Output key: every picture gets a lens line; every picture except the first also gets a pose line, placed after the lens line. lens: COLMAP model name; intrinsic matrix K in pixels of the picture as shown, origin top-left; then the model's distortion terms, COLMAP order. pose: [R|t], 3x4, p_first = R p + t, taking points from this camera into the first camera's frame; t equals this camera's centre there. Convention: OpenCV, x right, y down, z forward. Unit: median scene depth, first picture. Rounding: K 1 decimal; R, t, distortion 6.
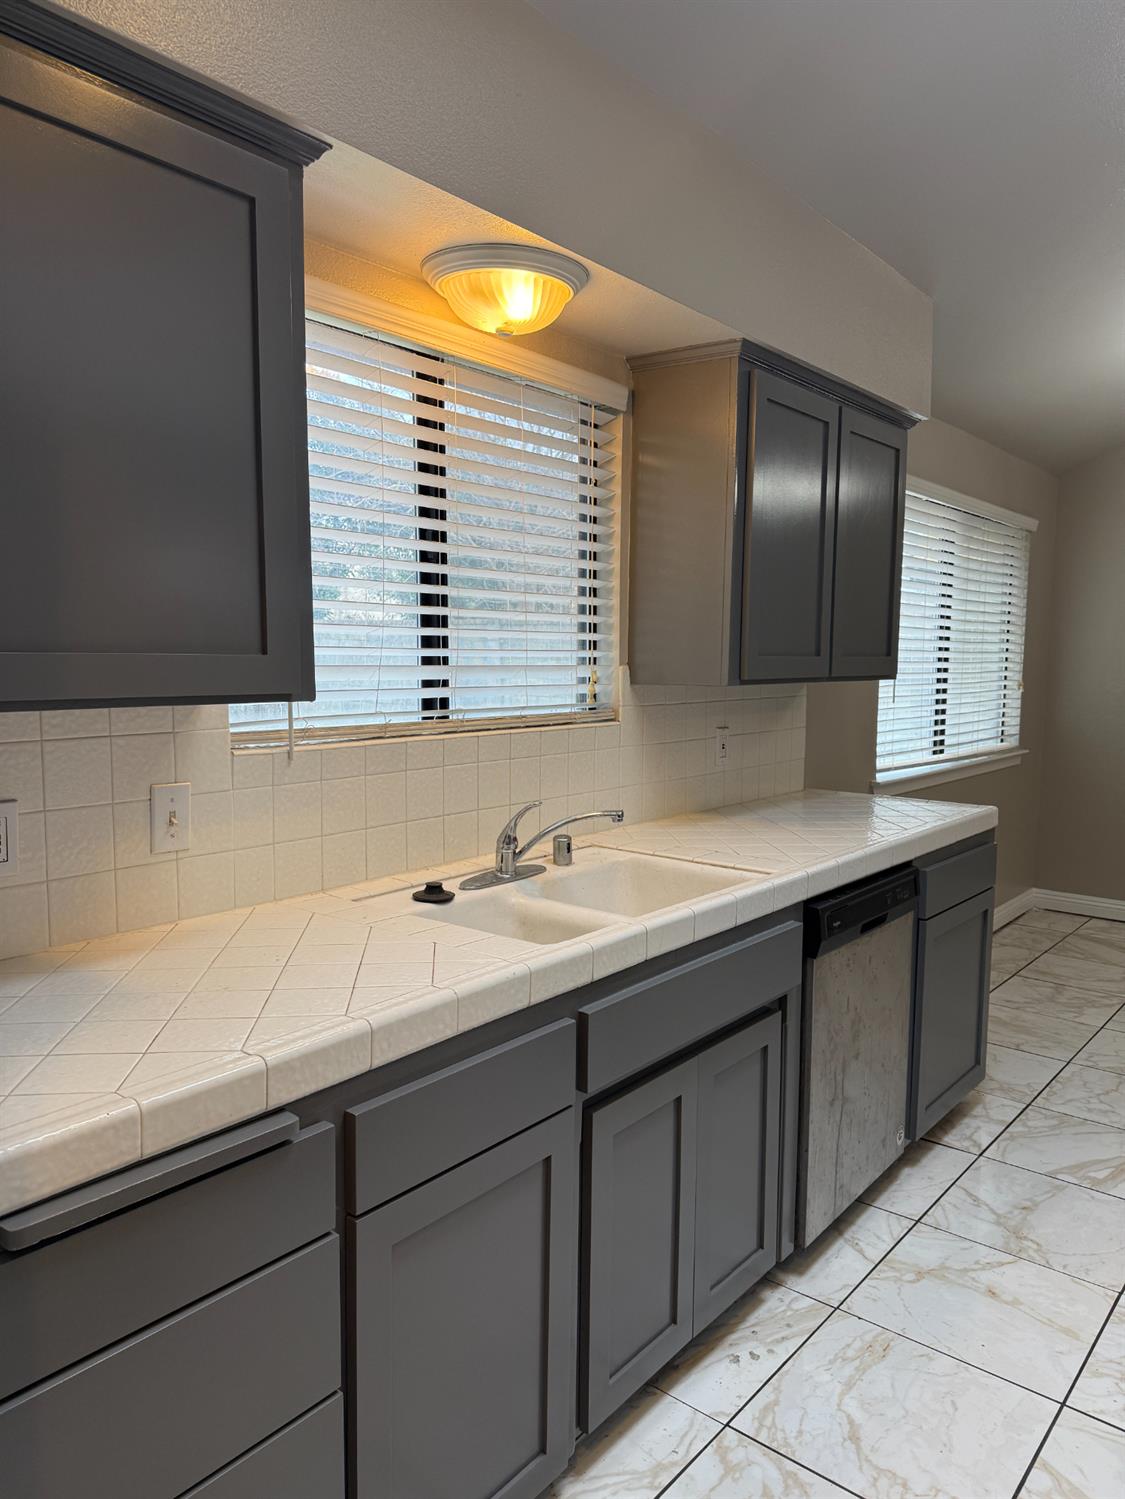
lens RADIAL K [[1070.8, 0, 563.9], [0, 1070.8, 749.7], [0, 0, 1]] dist [0.006153, 0.001201]
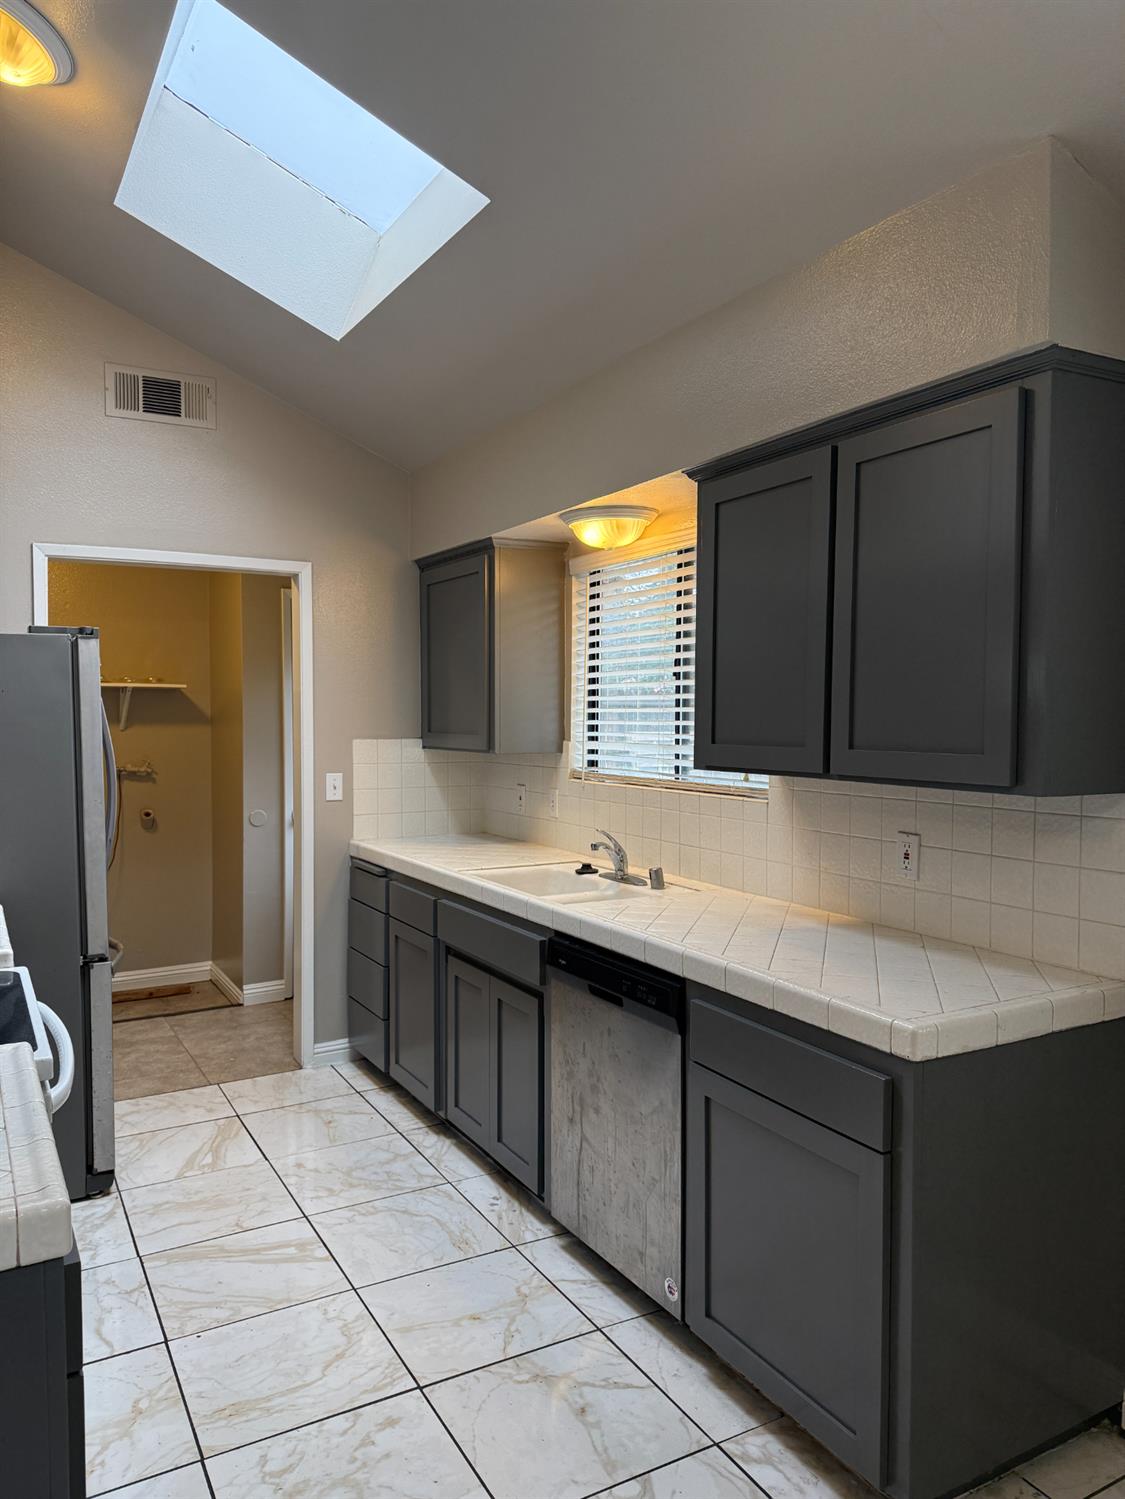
lens RADIAL K [[1070.8, 0, 562.7], [0, 1070.8, 752.6], [0, 0, 1]] dist [0.006153, 0.001201]
pose [[-0.363506, 0.022679, -0.931316, 1.495445], [-0.100254, 0.992946, 0.063311, -0.161226], [0.926182, 0.116382, -0.358668, 1.529476]]
